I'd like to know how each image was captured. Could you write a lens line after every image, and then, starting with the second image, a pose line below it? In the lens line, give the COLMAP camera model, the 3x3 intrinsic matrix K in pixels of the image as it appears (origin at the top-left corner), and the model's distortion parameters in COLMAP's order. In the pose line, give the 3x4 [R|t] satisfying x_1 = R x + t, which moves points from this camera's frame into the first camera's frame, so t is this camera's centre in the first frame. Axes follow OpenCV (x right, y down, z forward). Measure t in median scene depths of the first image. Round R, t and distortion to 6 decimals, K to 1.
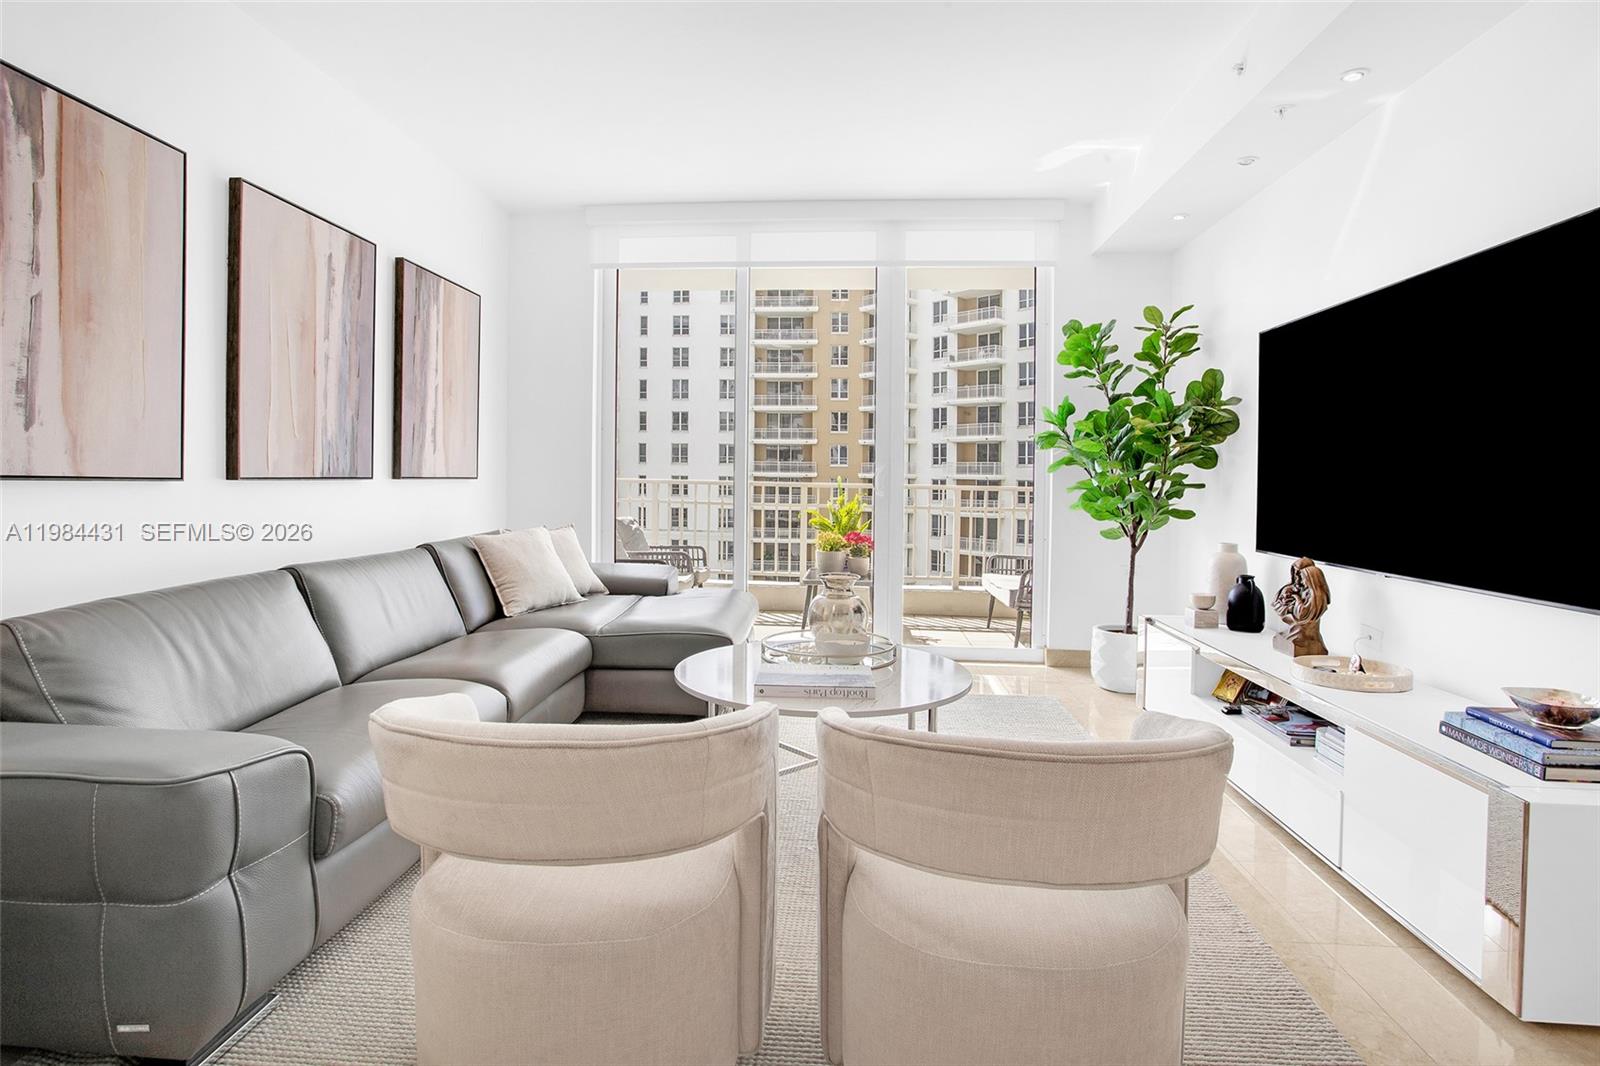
lens RADIAL K [[791.6, 0, 799.6], [0, 791.6, 491.8], [0, 0, 1]] dist [-0.061155, 0.021372]
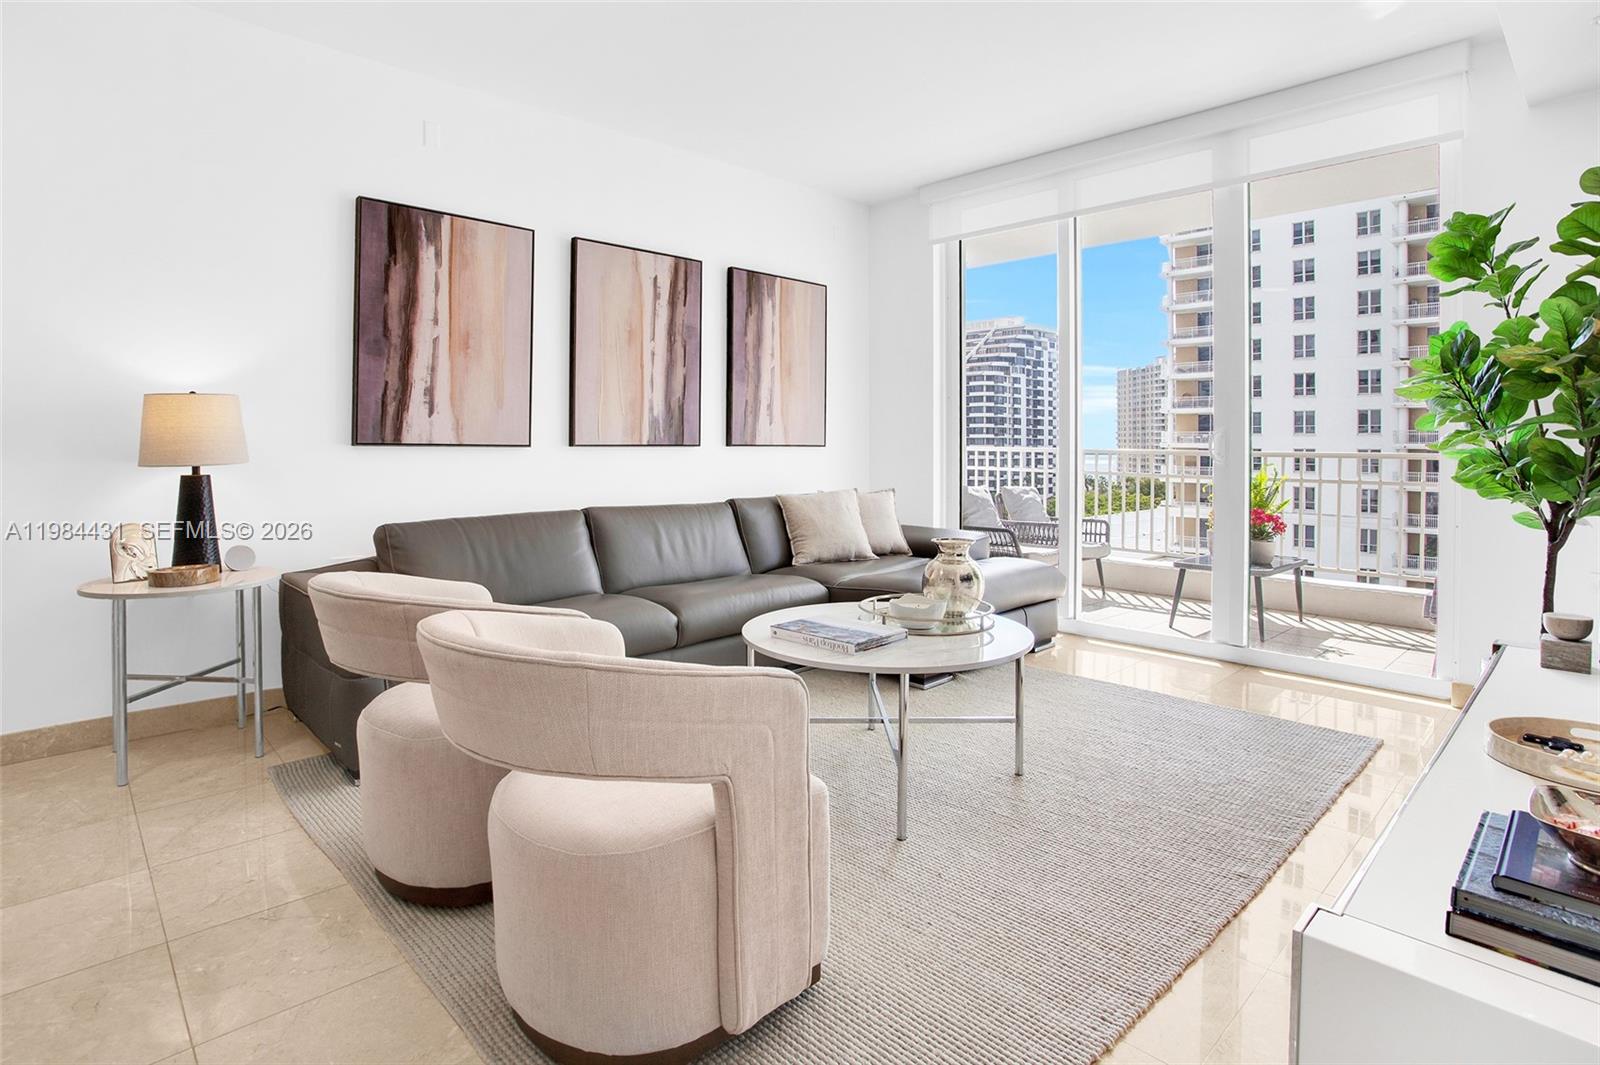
lens RADIAL K [[831.6, 0, 803.3], [0, 831.6, 470.1], [0, 0, 1]] dist [-0.121706, 0.071474]
pose [[0.750620, 0.008139, -0.660684, 0.404367], [-0.005648, 0.999967, 0.005902, 0.011256], [0.660710, -0.000699, 0.750641, 0.087301]]
